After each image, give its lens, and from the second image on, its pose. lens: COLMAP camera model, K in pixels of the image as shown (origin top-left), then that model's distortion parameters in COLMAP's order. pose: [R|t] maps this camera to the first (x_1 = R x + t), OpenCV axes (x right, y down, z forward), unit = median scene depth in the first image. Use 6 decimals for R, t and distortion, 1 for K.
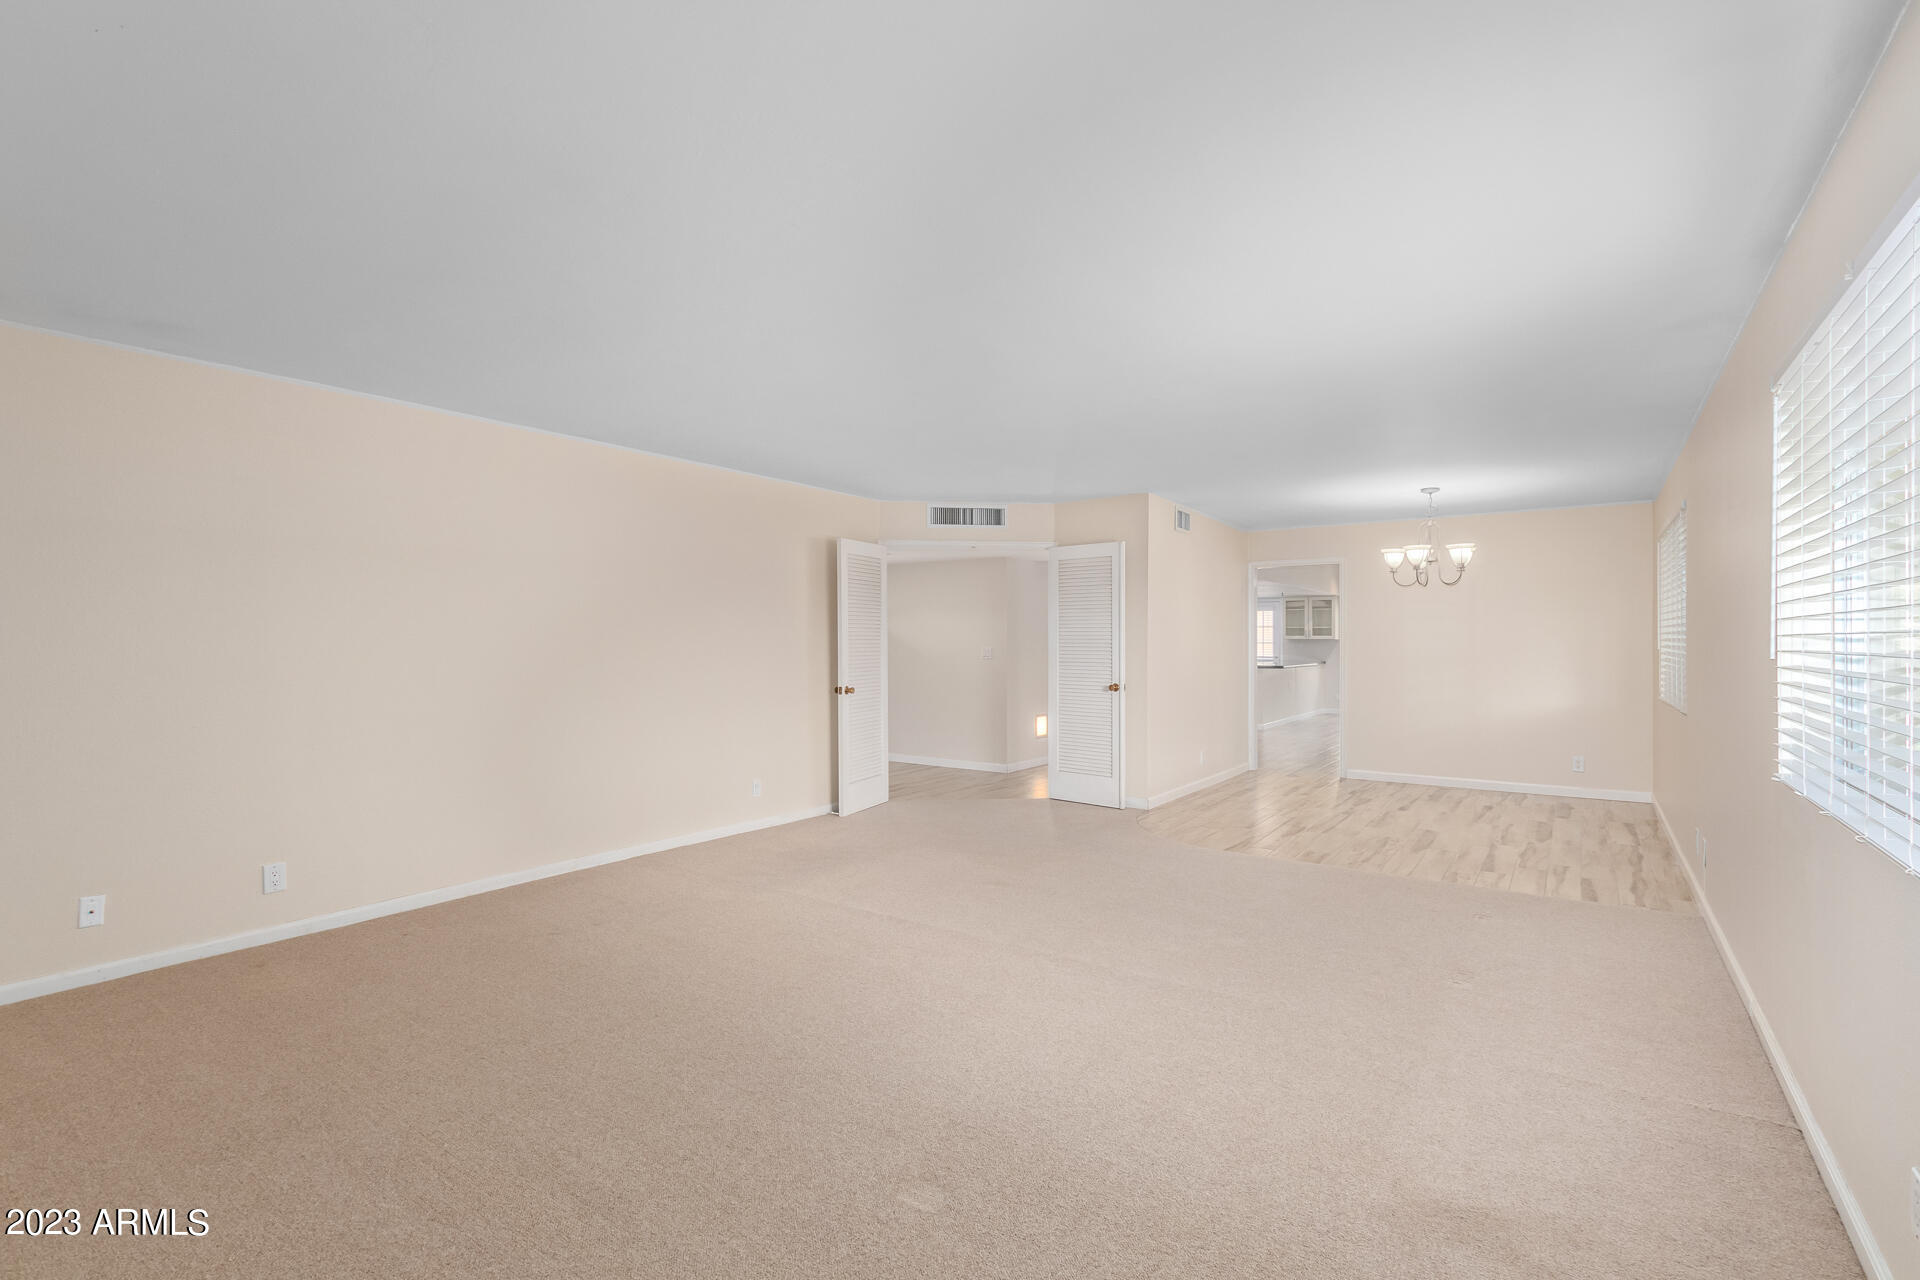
lens RADIAL K [[898.8, 0, 960.0], [0, 898.8, 640.0], [0, 0, 1]] dist [0.006731, -0.000313]
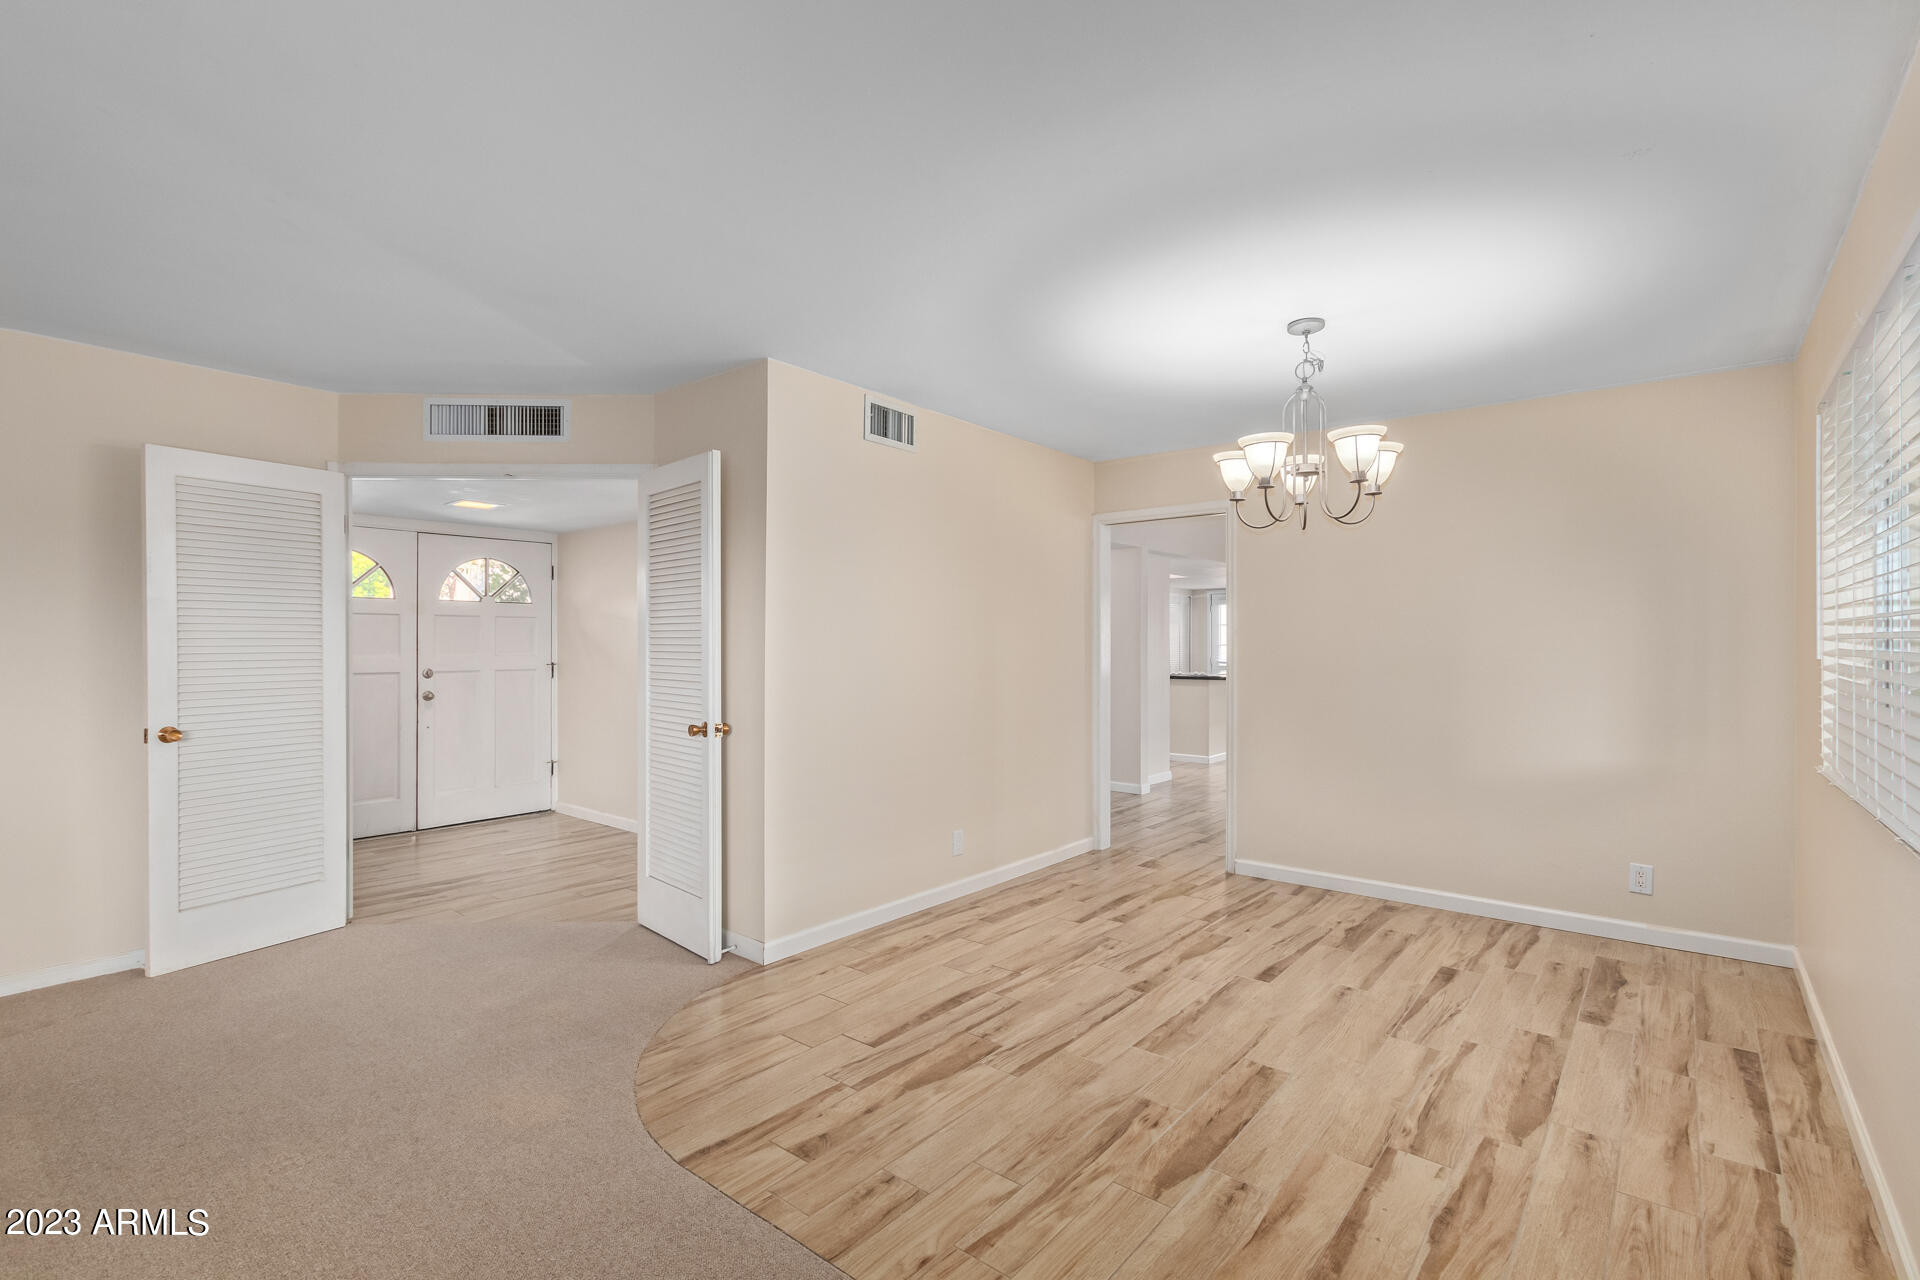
lens RADIAL K [[898.8, 0, 960.0], [0, 898.8, 640.0], [0, 0, 1]] dist [0.006731, -0.000313]
pose [[0.997134, -0.000777, -0.075655, 0.363473], [0.000844, 0.999999, 0.000854, 0.000101], [0.075654, -0.000915, 0.997134, 0.492157]]
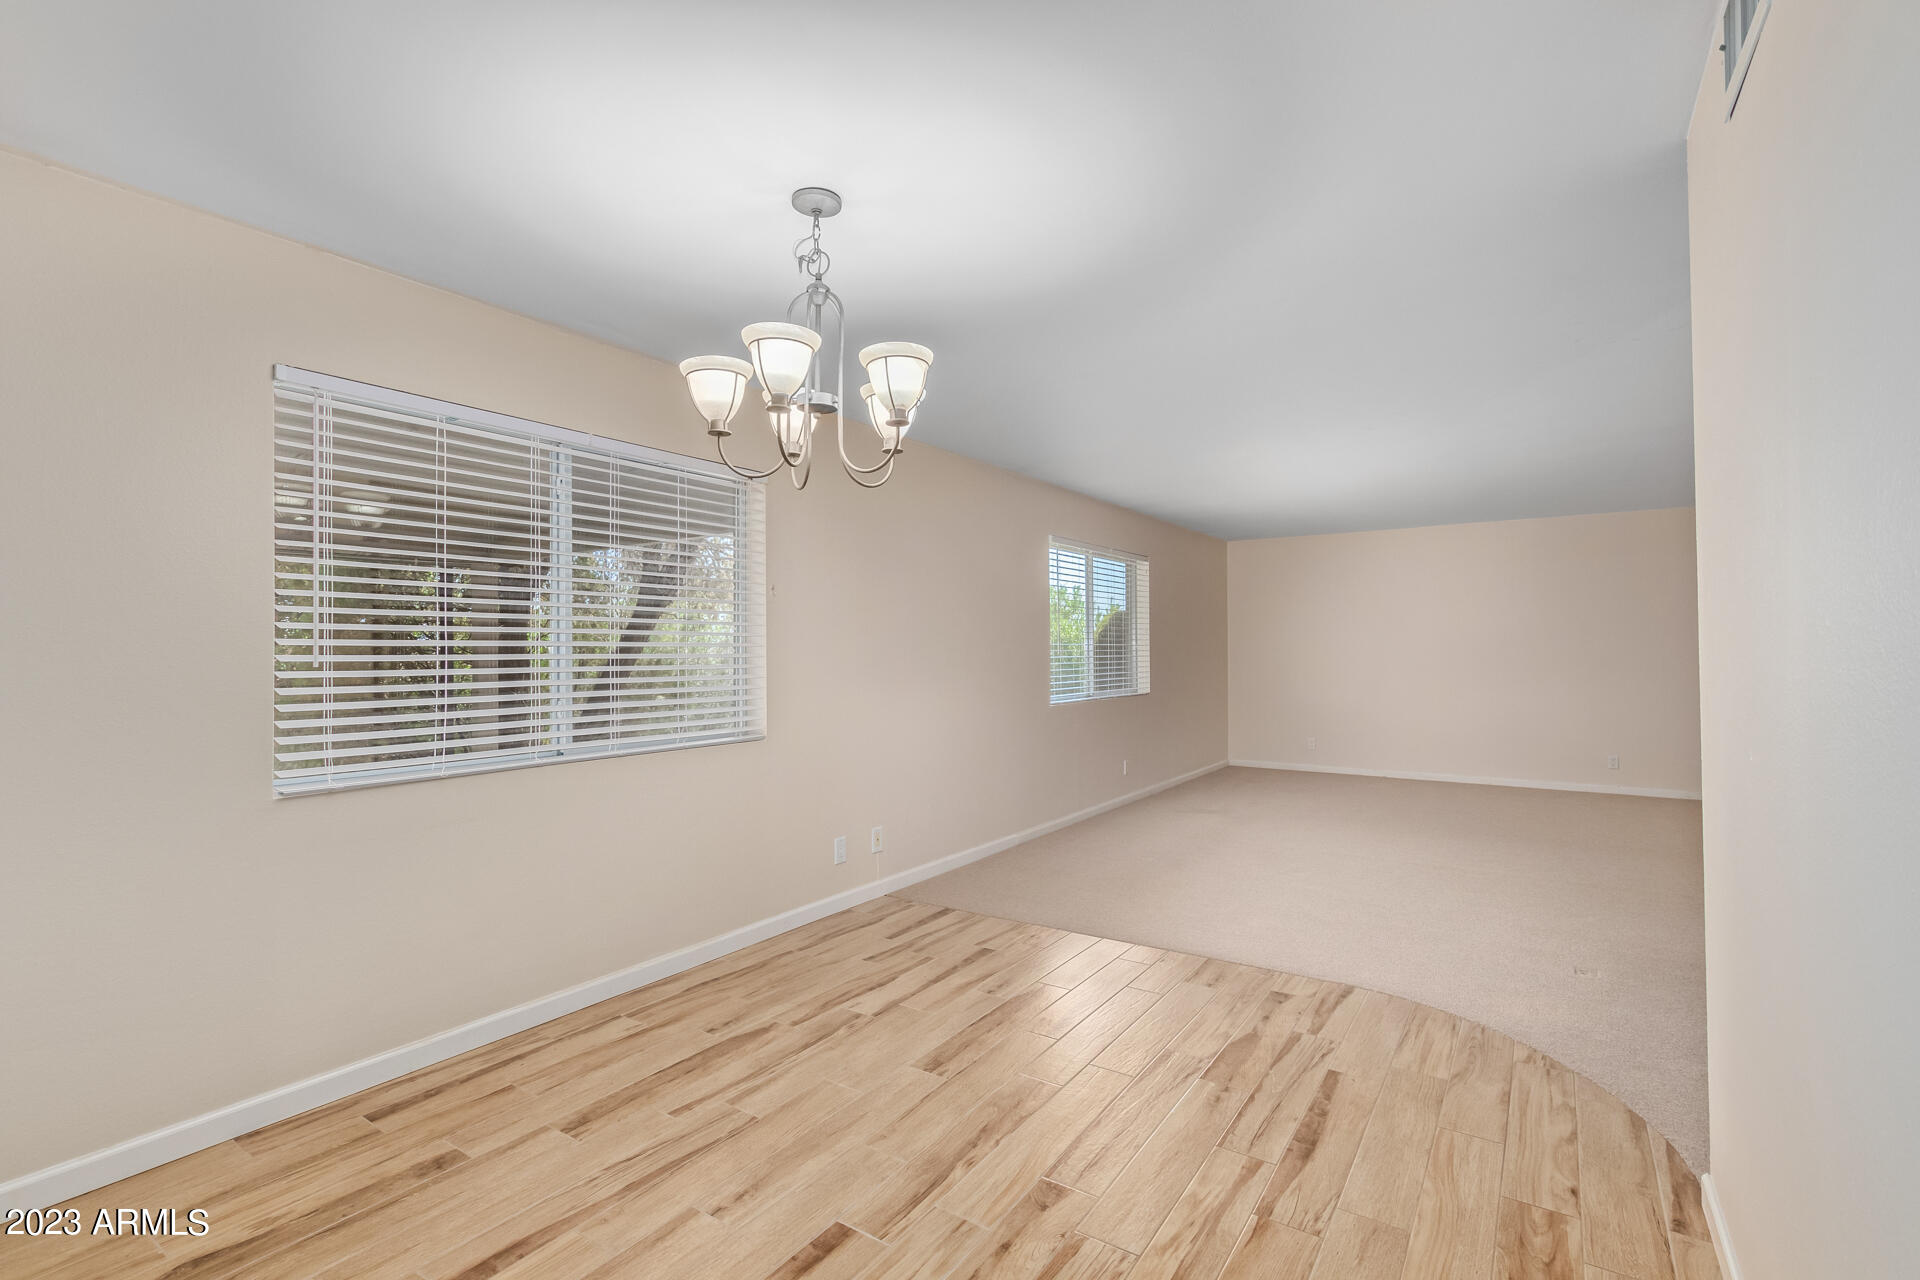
lens RADIAL K [[898.8, 0, 960.0], [0, 898.8, 640.0], [0, 0, 1]] dist [0.006731, -0.000313]
pose [[-0.999891, 0.004829, -0.013982, 0.459348], [0.005058, 0.999853, -0.016404, 0.005399], [0.013900, -0.016473, -0.999768, 1.301072]]
